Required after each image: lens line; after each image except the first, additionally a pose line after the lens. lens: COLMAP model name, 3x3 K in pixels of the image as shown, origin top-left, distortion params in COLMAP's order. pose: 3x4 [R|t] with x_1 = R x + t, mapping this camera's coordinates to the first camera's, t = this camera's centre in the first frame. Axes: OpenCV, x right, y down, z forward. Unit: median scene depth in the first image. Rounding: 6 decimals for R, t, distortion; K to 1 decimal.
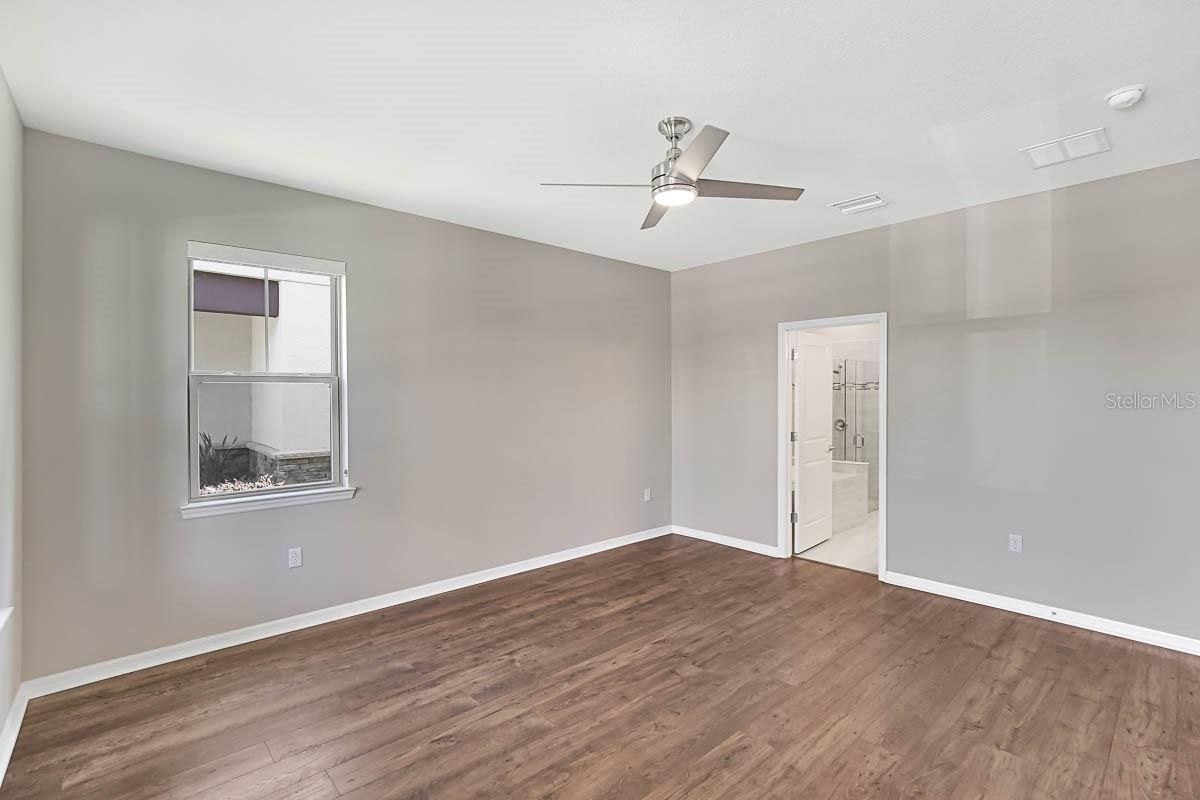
lens RADIAL K [[557.5, 0, 607.8], [0, 557.5, 399.8], [0, 0, 1]] dist [-0.012268, 0.000695]
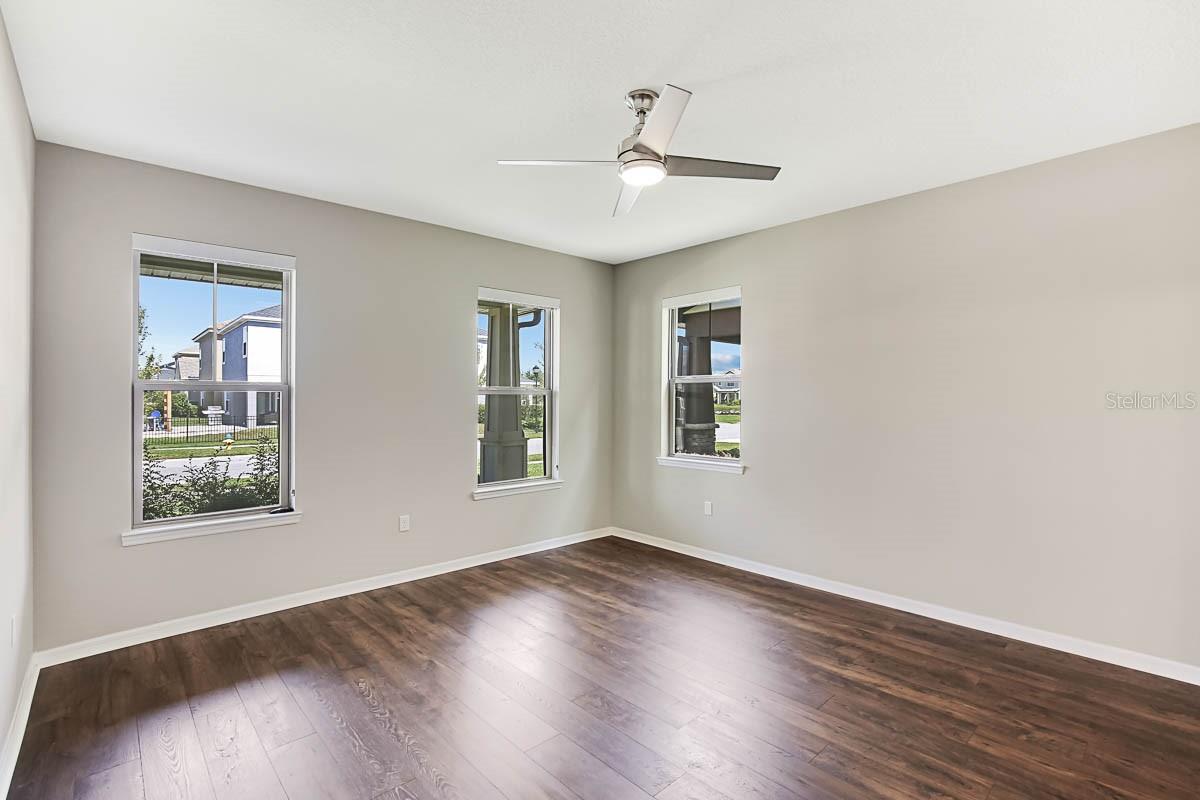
lens RADIAL K [[557.5, 0, 606.5], [0, 557.5, 397.3], [0, 0, 1]] dist [-0.012268, 0.000695]
pose [[0.021854, 0.016355, -0.999627, 0.727666], [-0.000349, 0.999866, 0.016352, -0.018600], [0.999761, -0.000008, 0.021857, 0.615658]]
